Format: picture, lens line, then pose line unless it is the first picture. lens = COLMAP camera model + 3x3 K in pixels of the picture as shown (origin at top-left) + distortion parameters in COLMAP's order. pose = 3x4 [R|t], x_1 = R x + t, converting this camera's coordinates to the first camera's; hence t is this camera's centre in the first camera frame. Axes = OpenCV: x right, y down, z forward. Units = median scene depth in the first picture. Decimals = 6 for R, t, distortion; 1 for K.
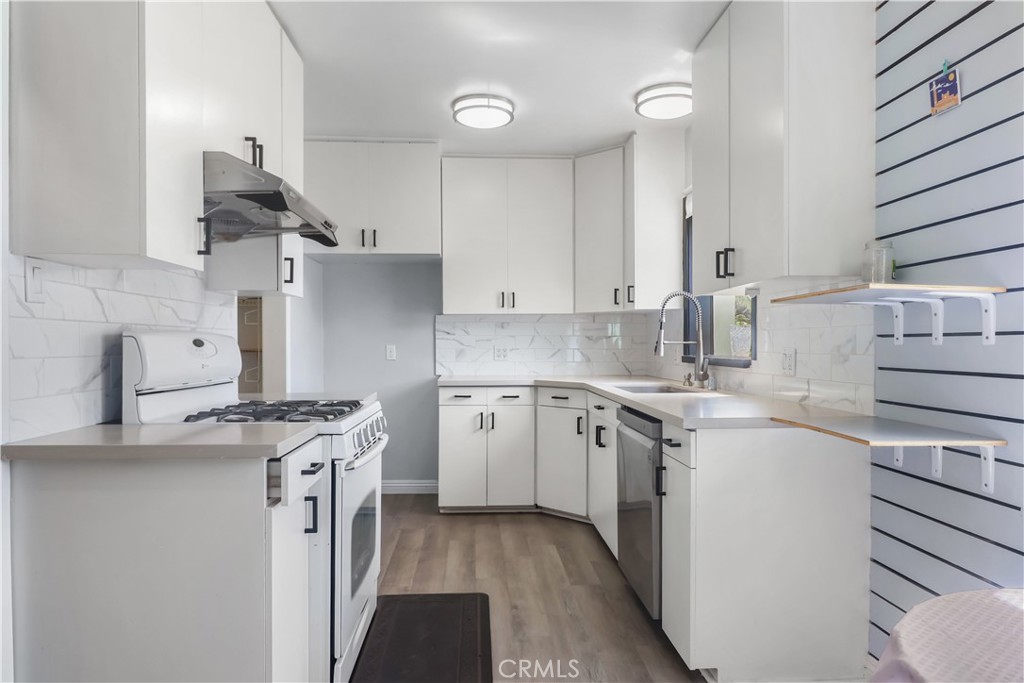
lens RADIAL K [[624.5, 0, 511.8], [0, 624.5, 345.5], [0, 0, 1]] dist [-0.000145, -0.000052]
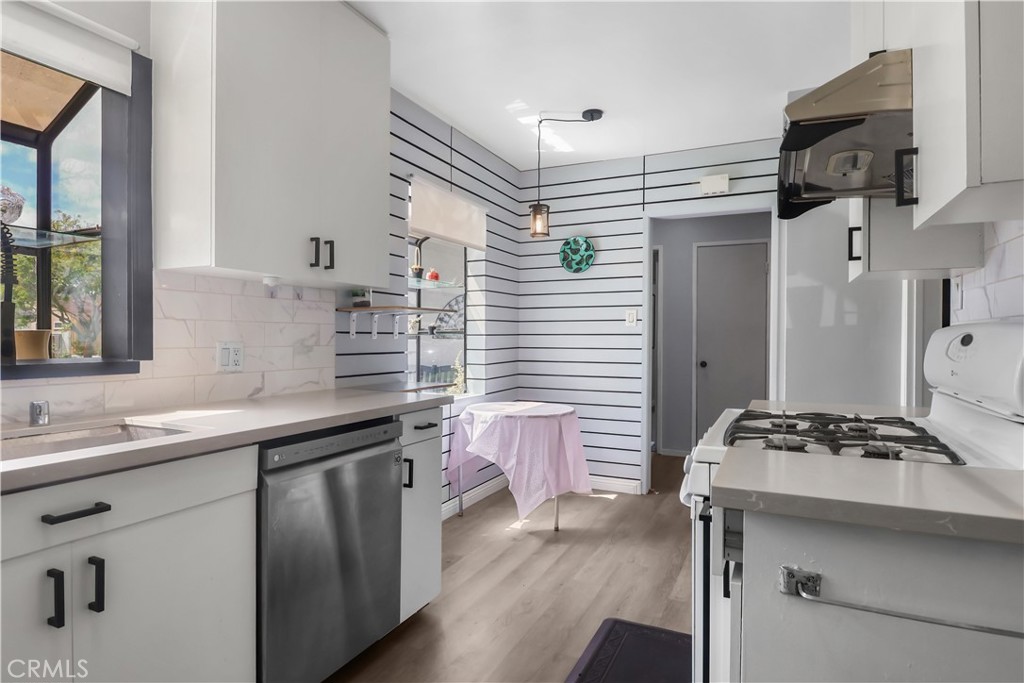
lens RADIAL K [[568.0, 0, 511.5], [0, 568.0, 335.4], [0, 0, 1]] dist [-0.001467, -0.000649]
pose [[-0.876918, -0.000860, 0.480638, -0.375274], [-0.004175, 0.999974, -0.005828, -0.002023], [-0.480621, -0.007117, -0.876900, 1.843234]]
